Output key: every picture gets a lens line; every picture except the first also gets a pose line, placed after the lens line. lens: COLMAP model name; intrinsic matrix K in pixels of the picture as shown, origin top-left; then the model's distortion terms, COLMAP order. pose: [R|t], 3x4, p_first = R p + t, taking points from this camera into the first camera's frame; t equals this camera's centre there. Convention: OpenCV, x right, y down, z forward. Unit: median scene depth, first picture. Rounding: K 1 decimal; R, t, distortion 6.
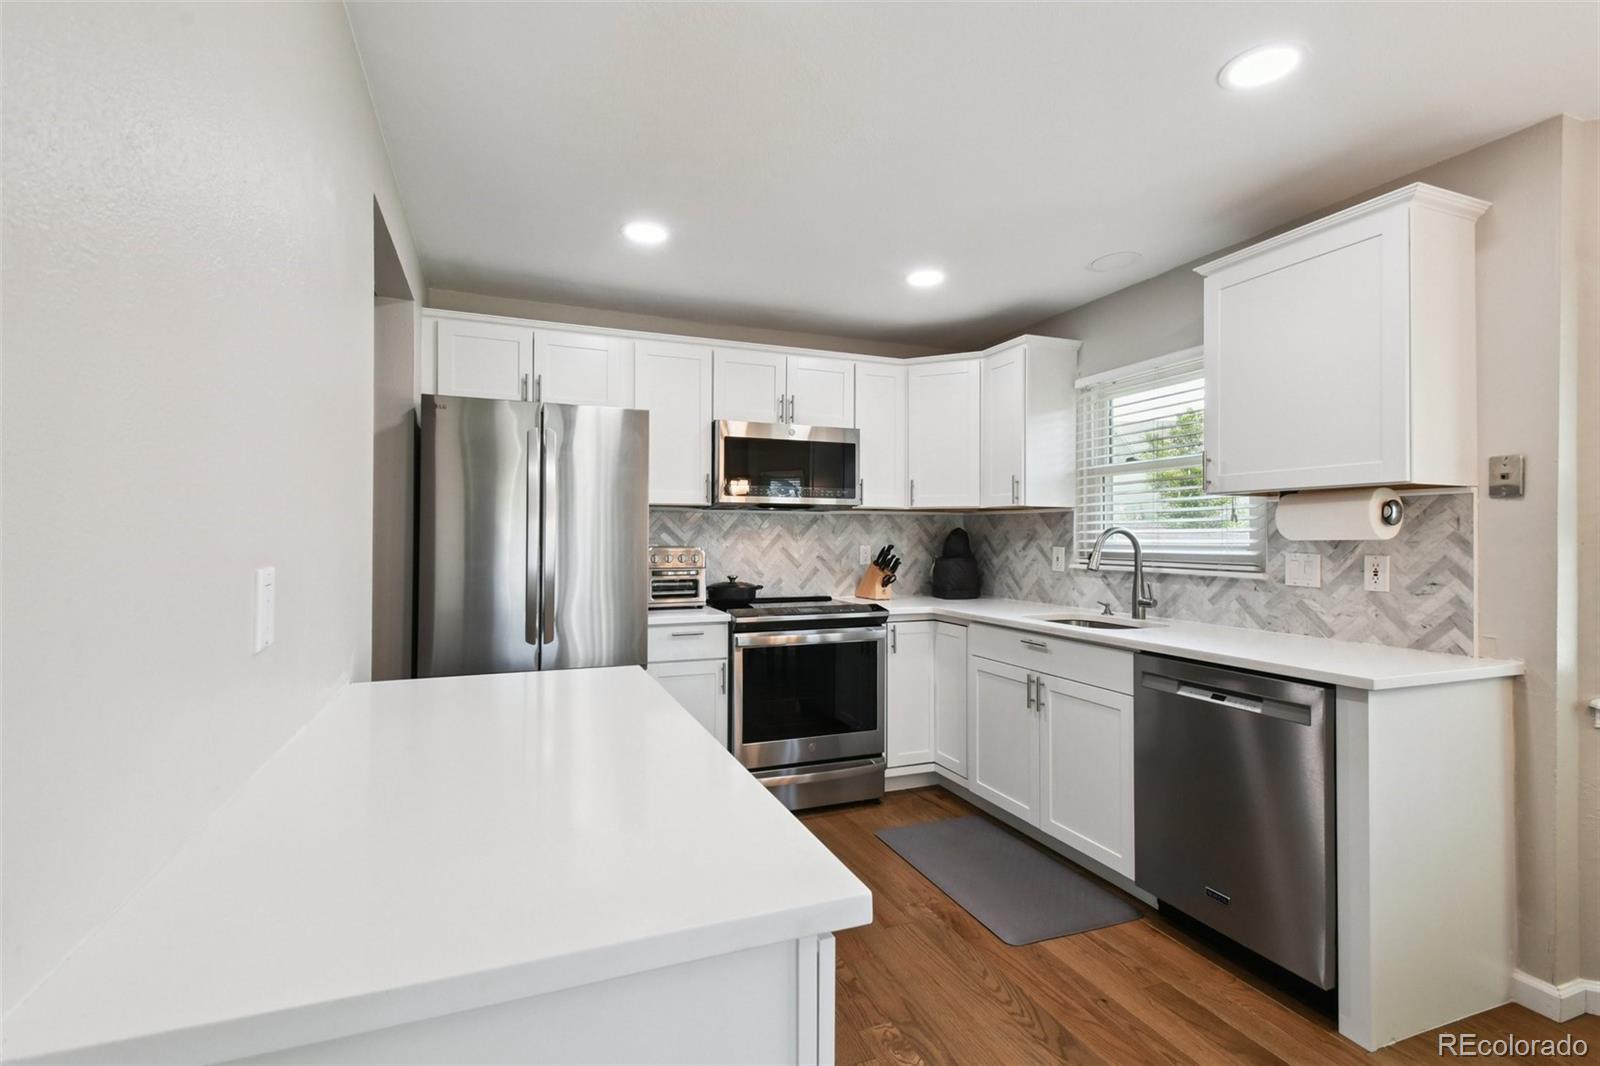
lens RADIAL K [[713.5, 0, 797.6], [0, 713.5, 529.3], [0, 0, 1]] dist [0.000547, -0.000587]
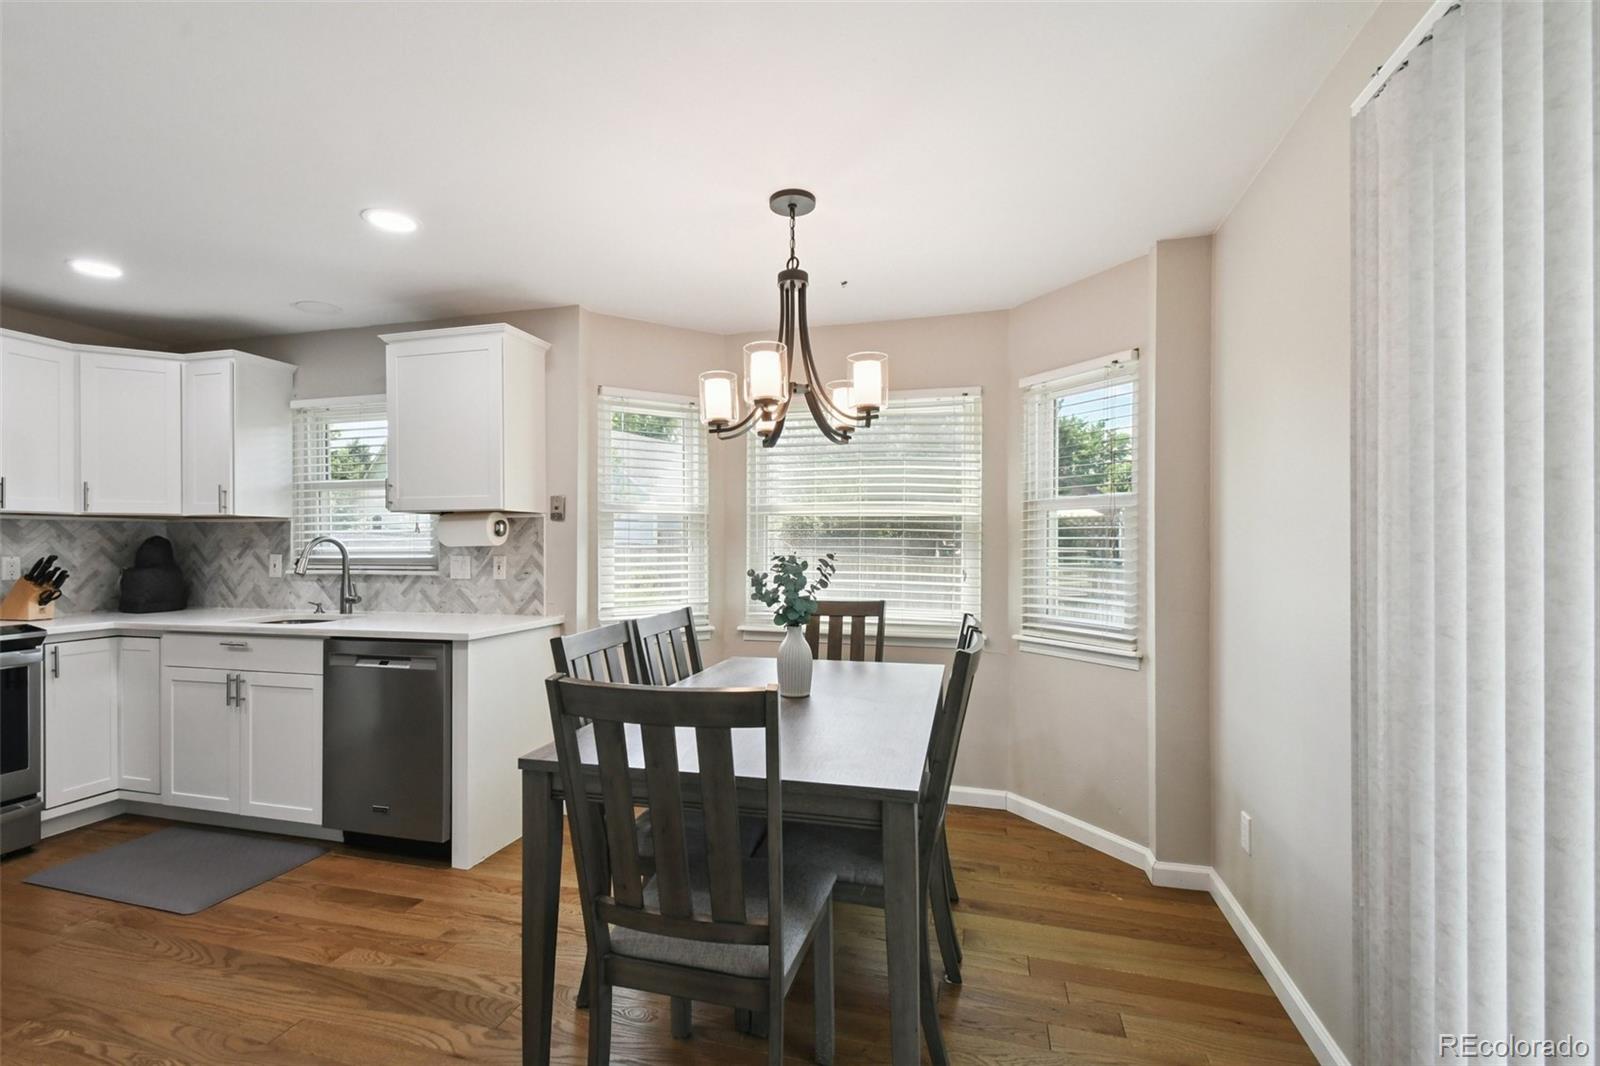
lens RADIAL K [[699.8, 0, 787.7], [0, 699.8, 541.4], [0, 0, 1]] dist [0.014980, -0.011367]
pose [[0.612384, -0.002110, 0.790558, 0.004808], [-0.002907, 0.999984, 0.004921, -0.002218], [-0.790555, -0.005312, 0.612368, -0.258658]]
